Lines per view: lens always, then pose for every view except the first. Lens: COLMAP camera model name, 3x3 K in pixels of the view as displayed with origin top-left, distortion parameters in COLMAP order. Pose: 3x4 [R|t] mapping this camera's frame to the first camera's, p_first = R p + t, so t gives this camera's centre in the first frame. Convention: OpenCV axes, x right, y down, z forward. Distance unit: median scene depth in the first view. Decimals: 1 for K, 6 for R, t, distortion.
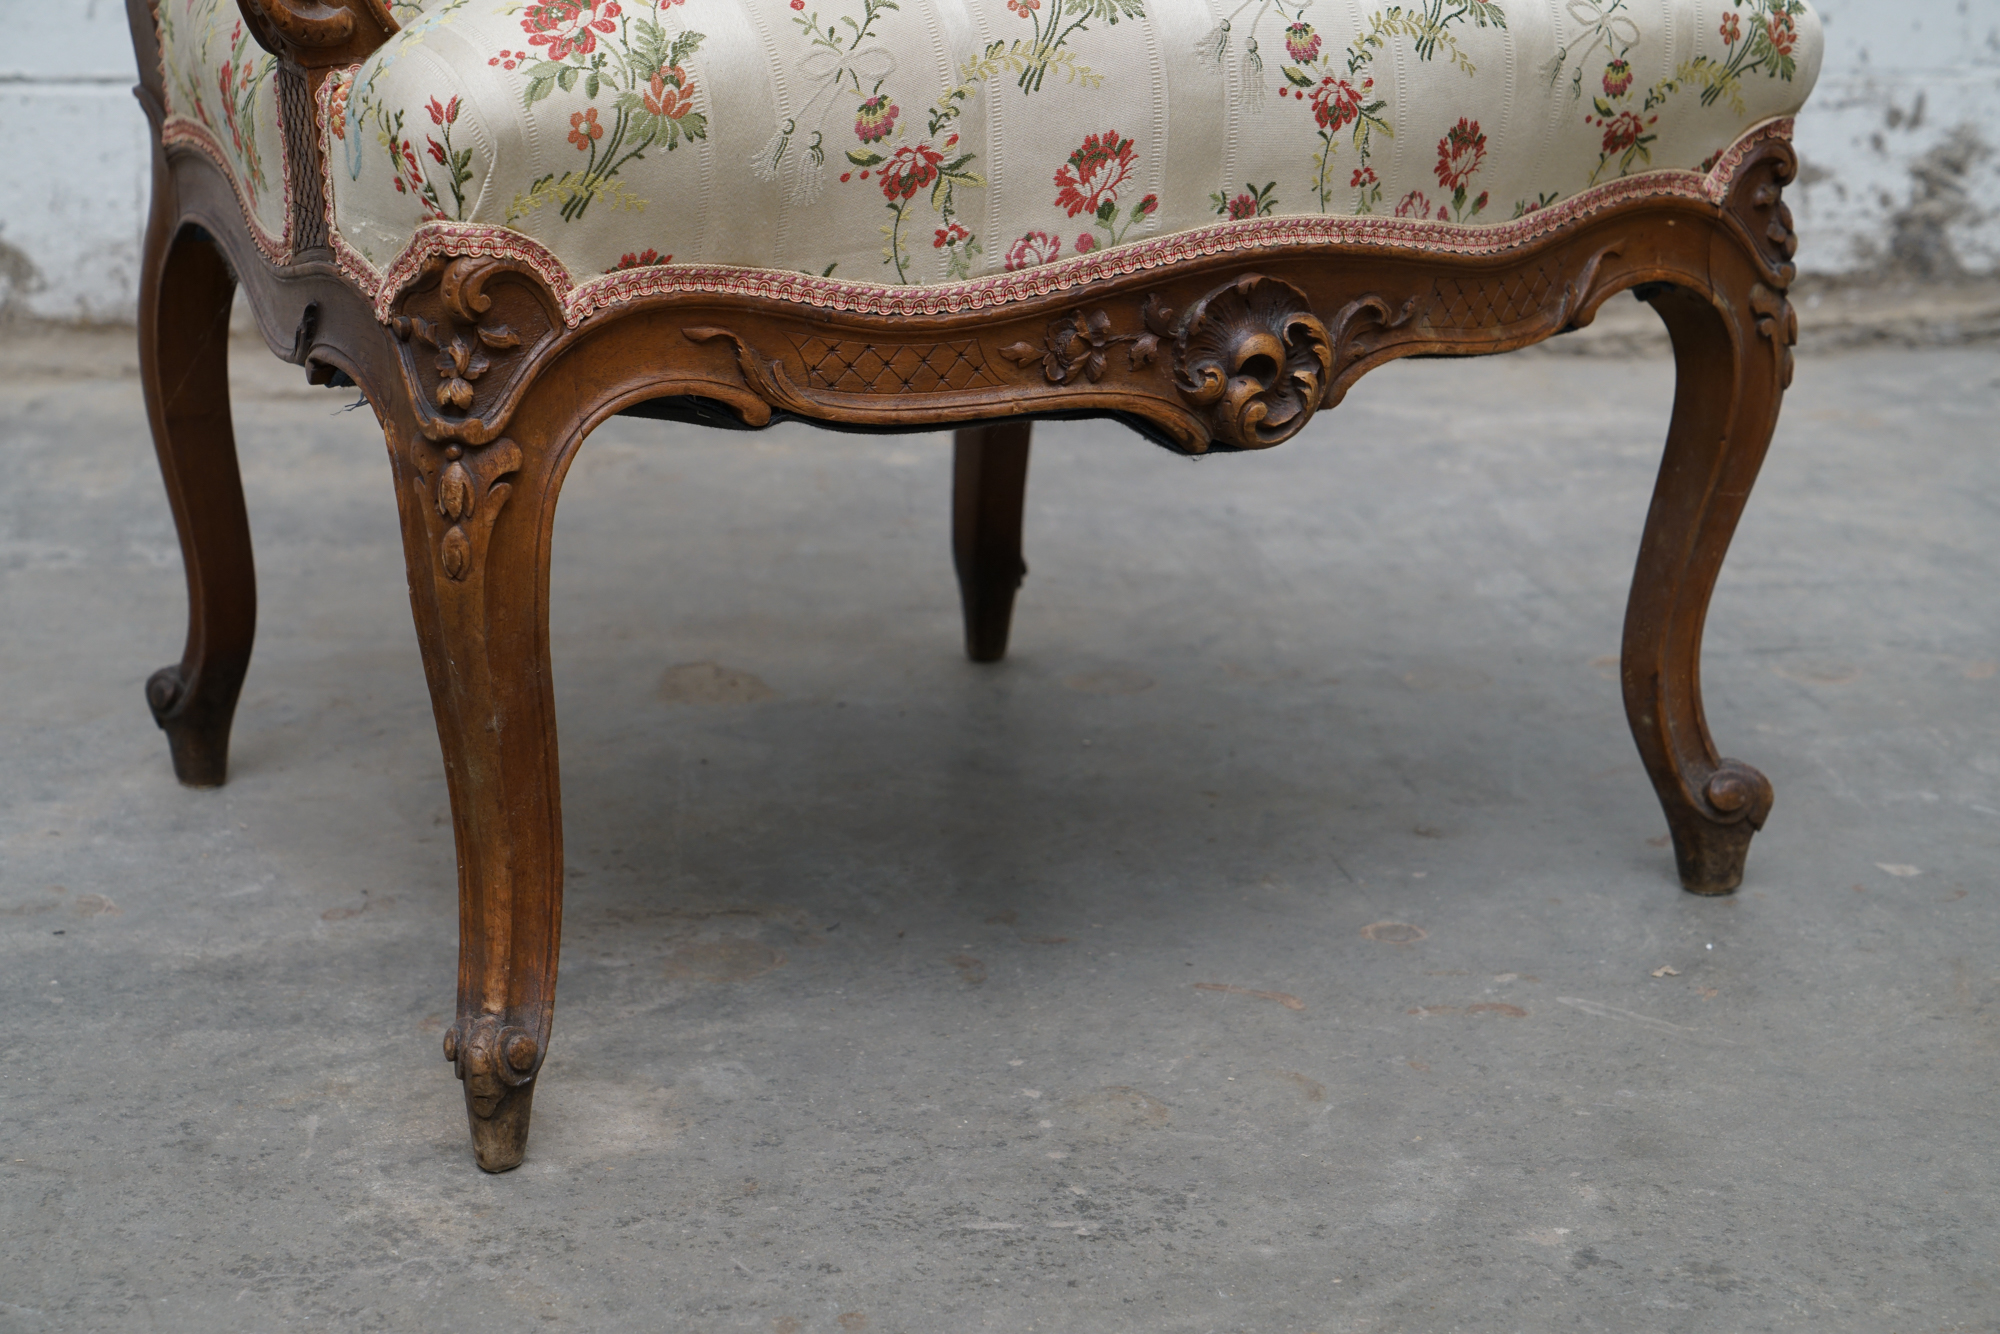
lens RADIAL K [[3704.7, 0, 896.5], [0, 3704.7, 704.9], [0, 0, 1]] dist [-0.053630, 0.298798]
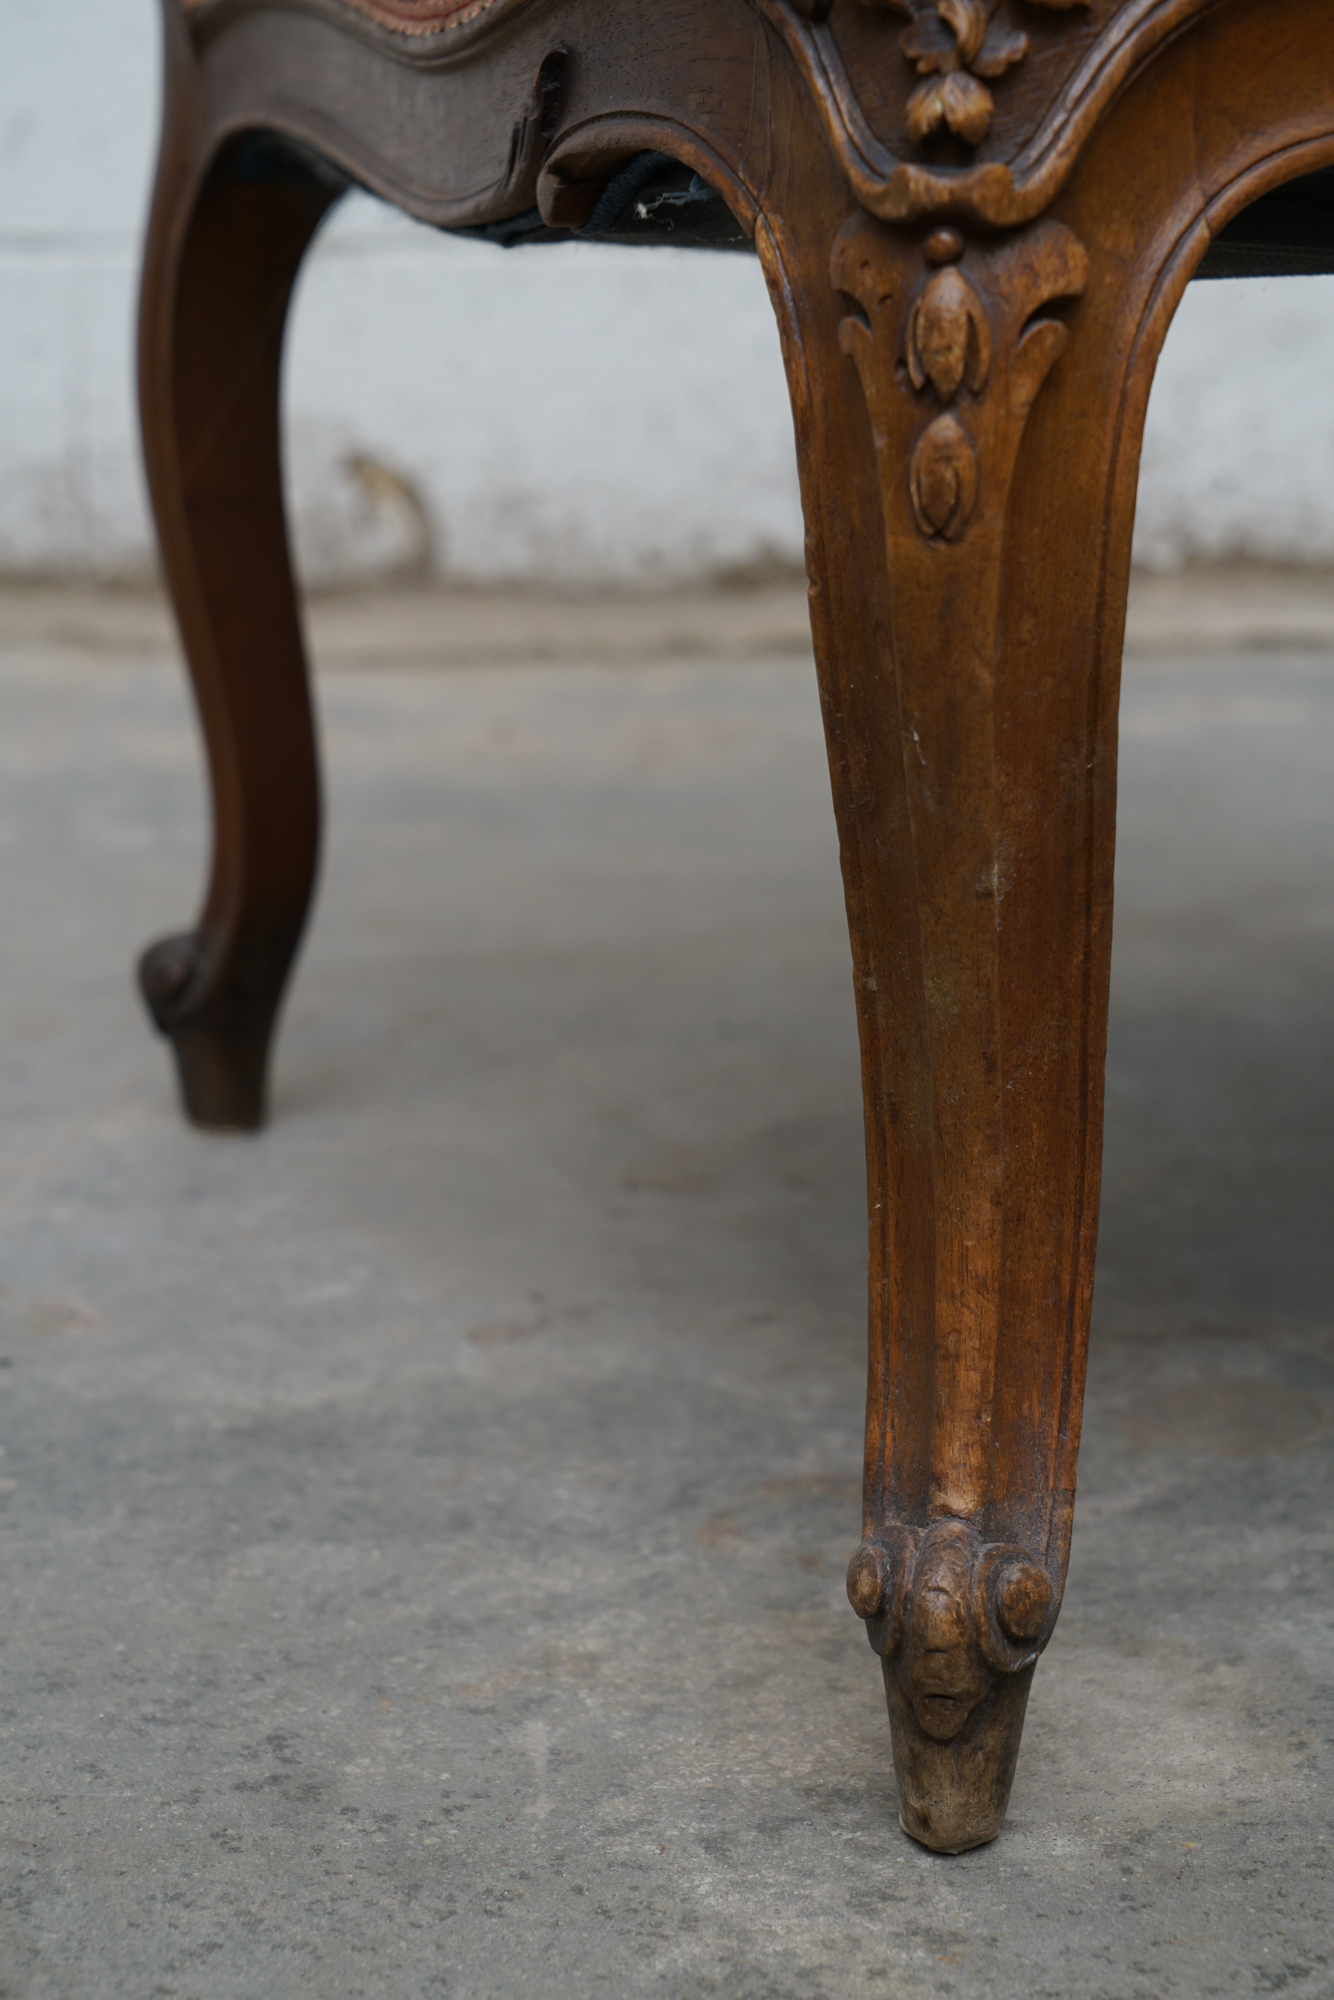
lens RADIAL K [[3704.7, 0, 741.7], [0, 3704.7, 1116.2], [0, 0, 1]] dist [-0.053630, 0.298798]
pose [[0.999962, 0.003885, -0.007839, -0.128275], [-0.004052, 0.999763, -0.021374, 0.041536], [0.007754, 0.021404, 0.999741, 0.513442]]
